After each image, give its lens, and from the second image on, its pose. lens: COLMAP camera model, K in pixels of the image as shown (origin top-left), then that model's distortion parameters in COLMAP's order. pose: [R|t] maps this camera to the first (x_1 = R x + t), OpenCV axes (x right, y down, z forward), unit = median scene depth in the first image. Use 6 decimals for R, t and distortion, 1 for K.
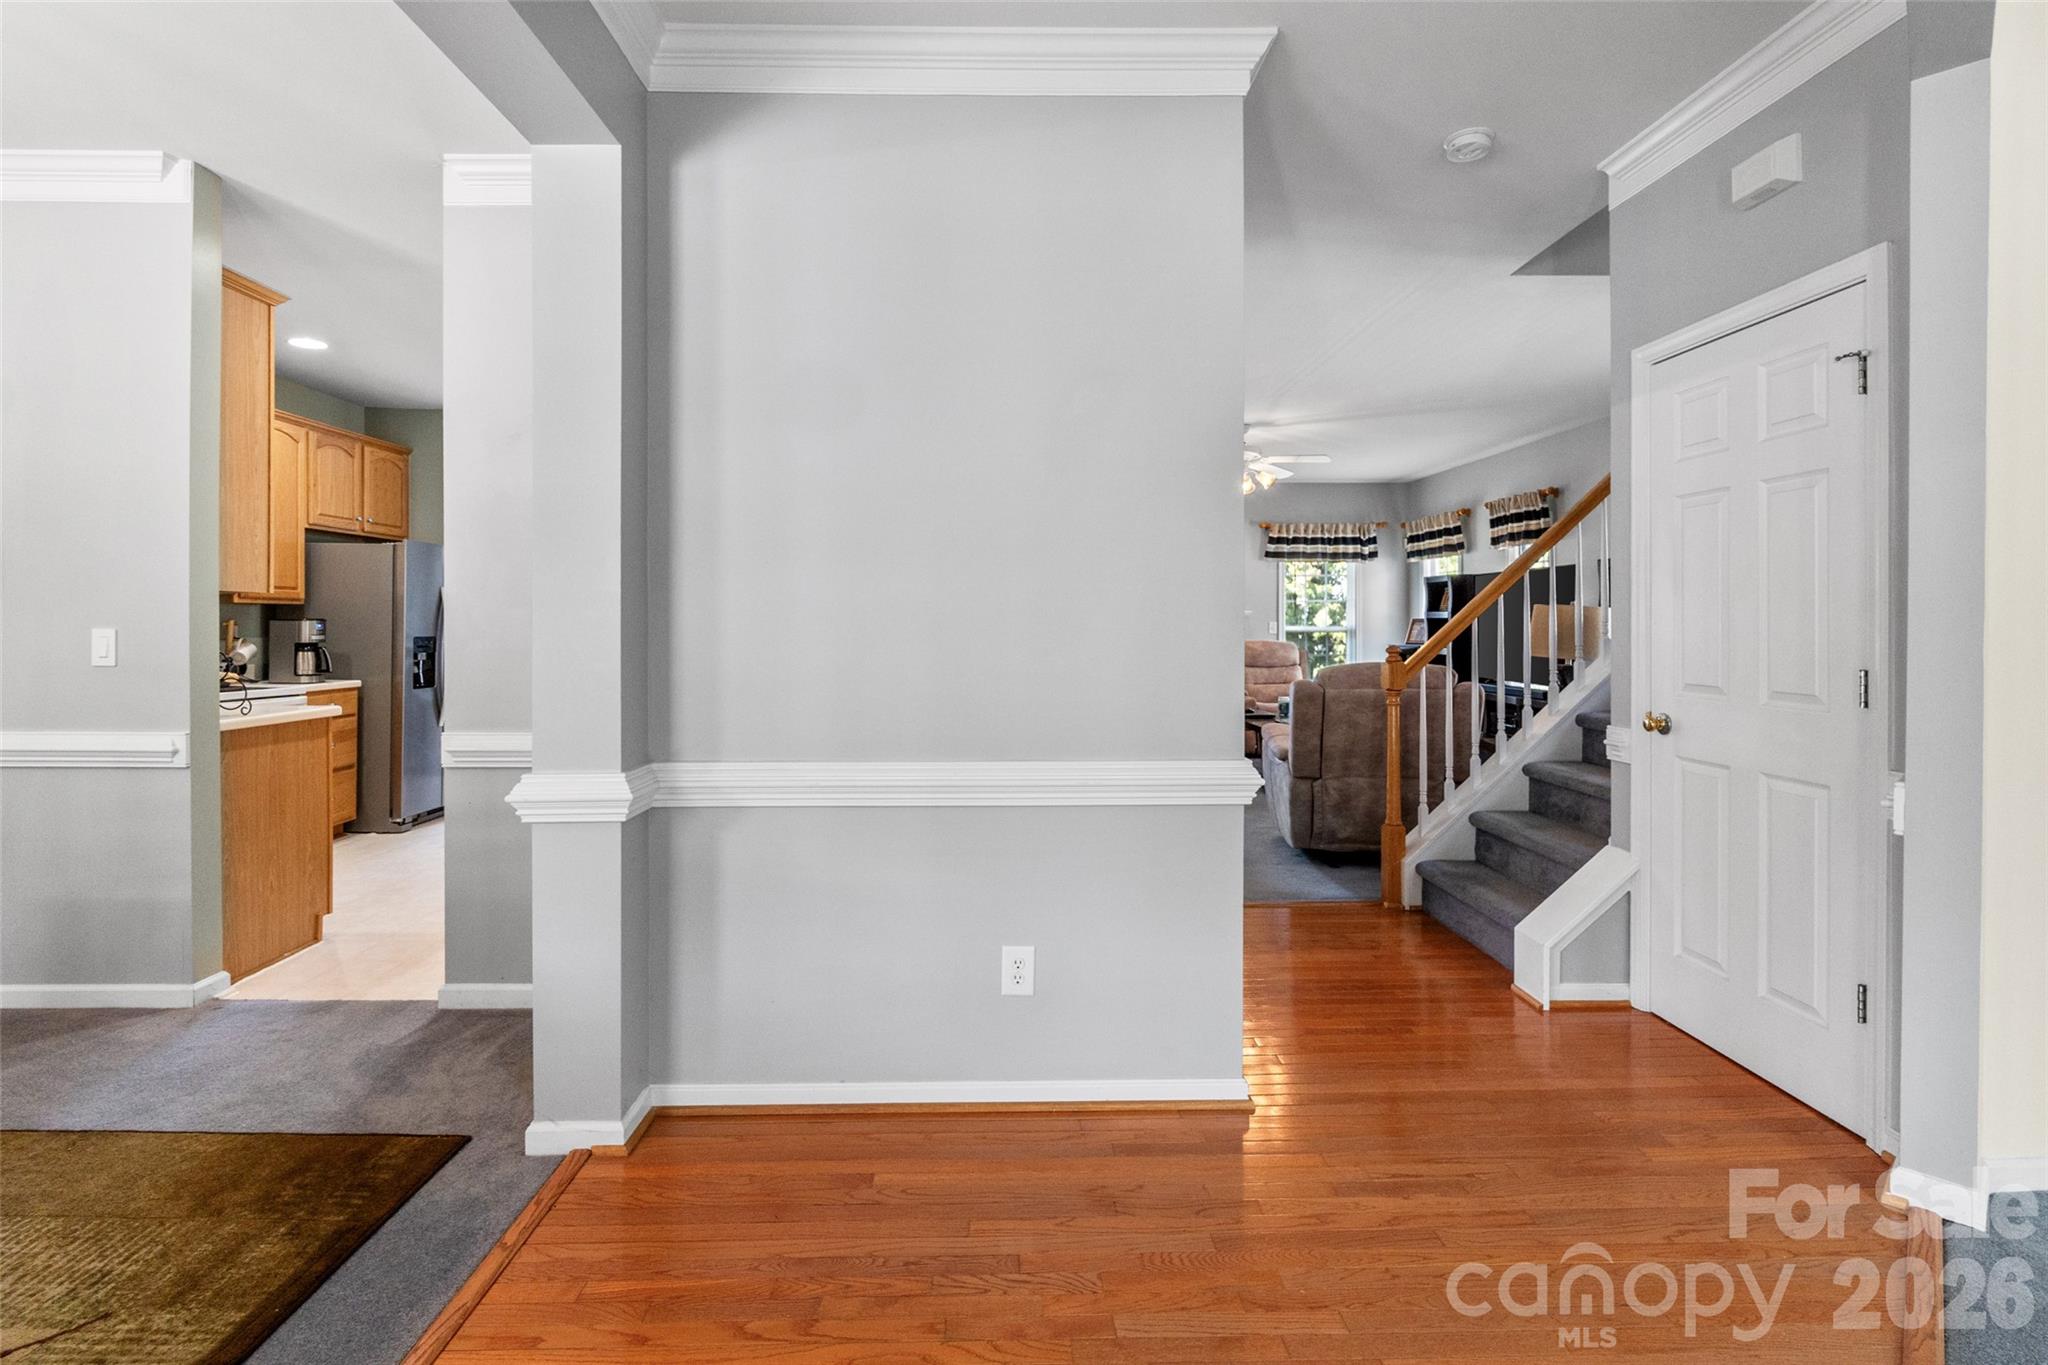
lens RADIAL K [[999.1, 0, 1014.8], [0, 999.1, 608.5], [0, 0, 1]] dist [-0.004042, -0.001425]
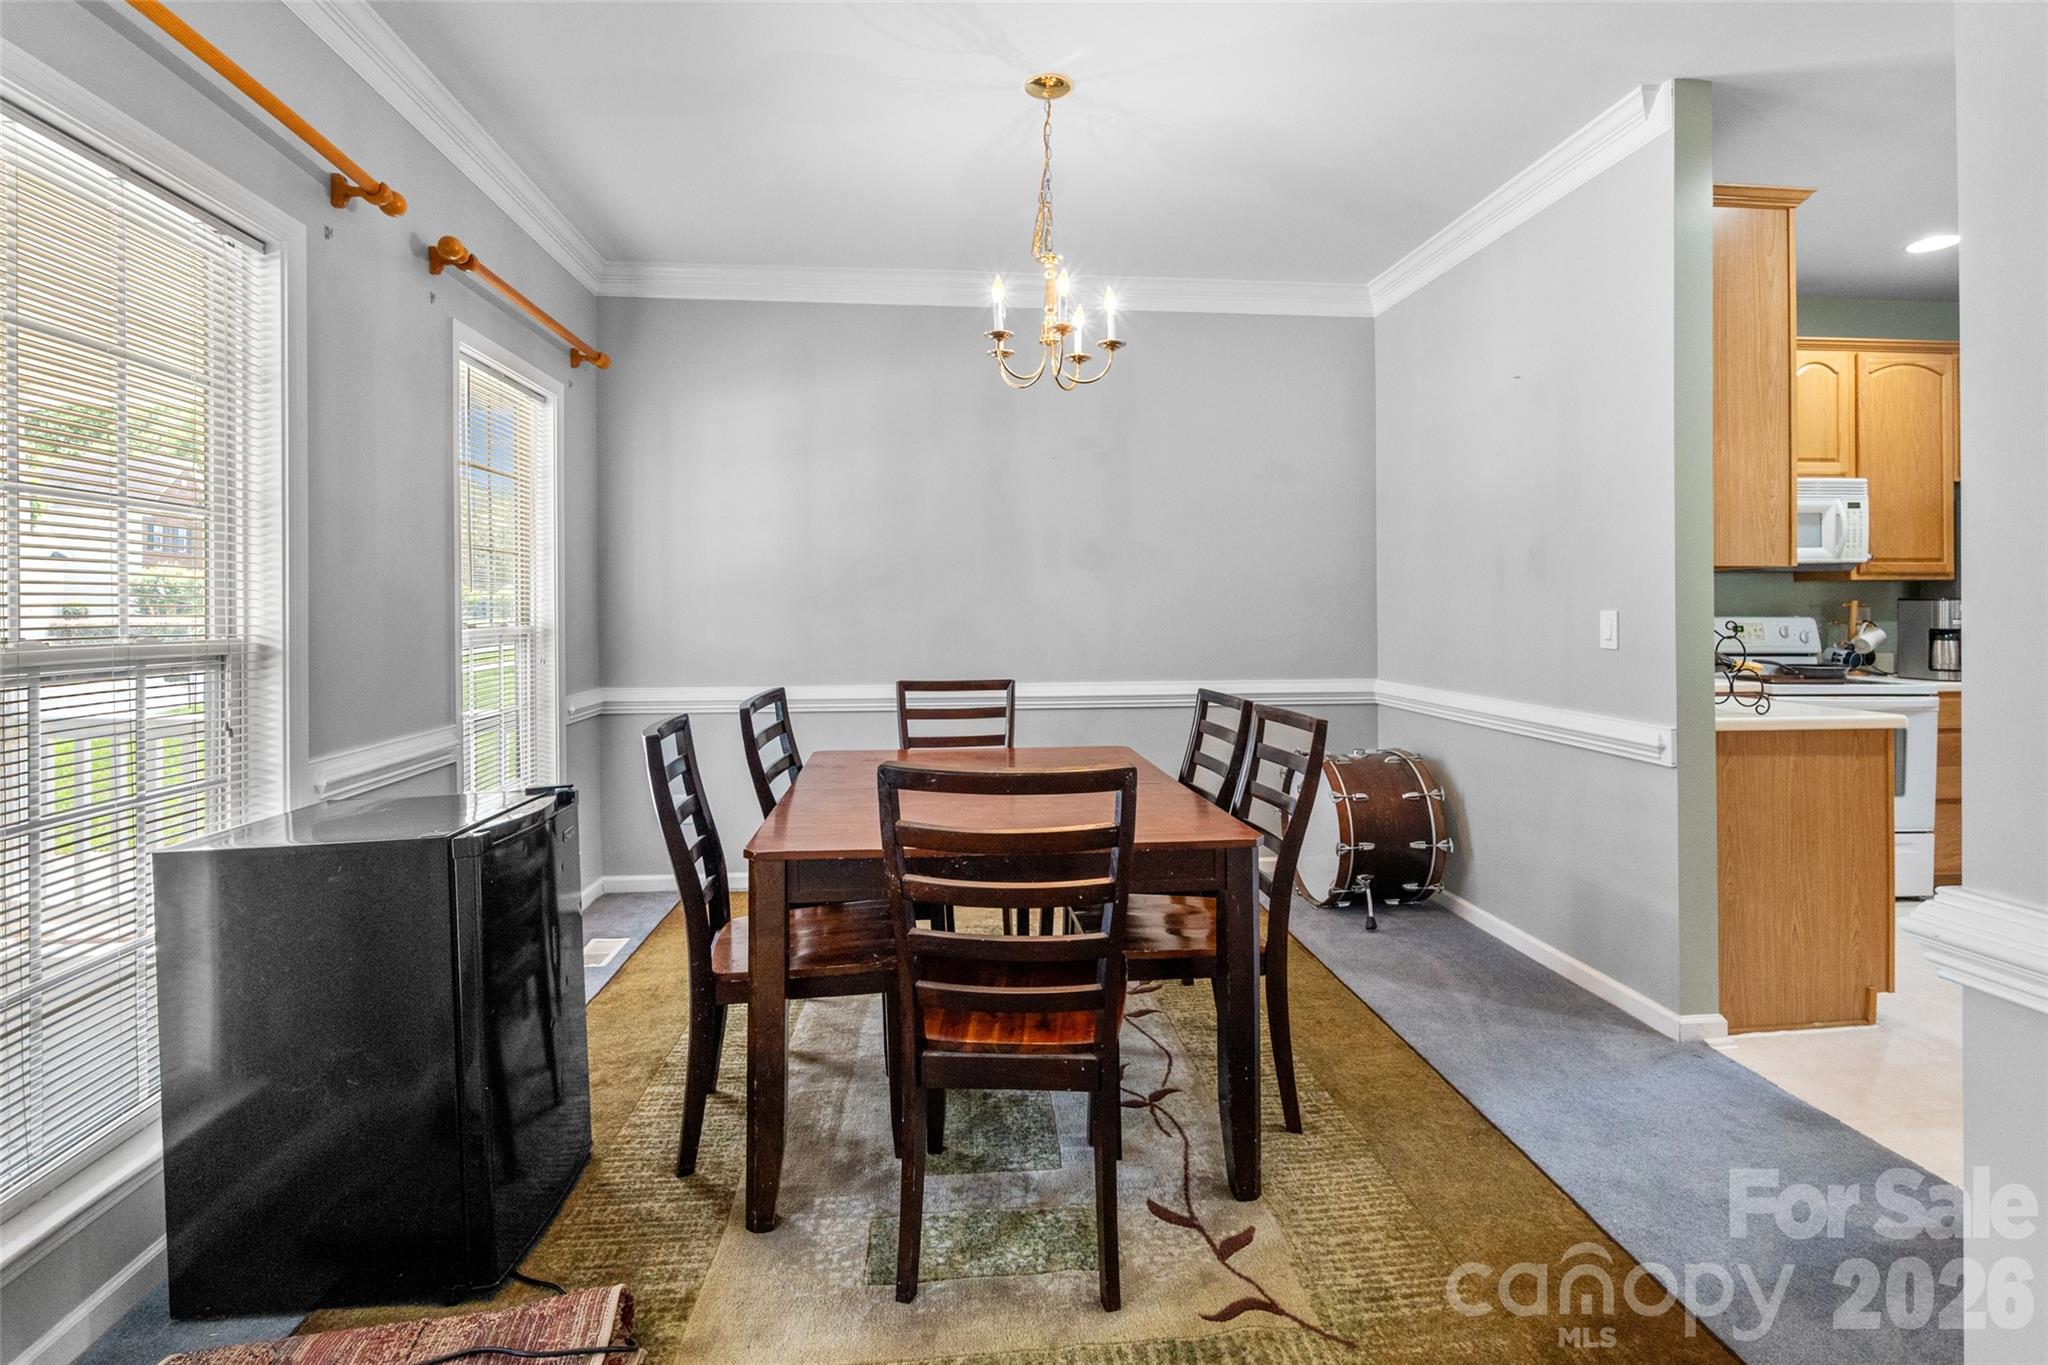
lens RADIAL K [[981.5, 0, 1029.2], [0, 981.5, 605.1], [0, 0, 1]] dist [-0.003438, -0.000653]
pose [[0.080682, -0.004218, -0.996731, -0.010699], [0.018064, 0.999833, -0.002769, 0.007567], [0.996576, -0.017781, 0.080745, 0.349314]]
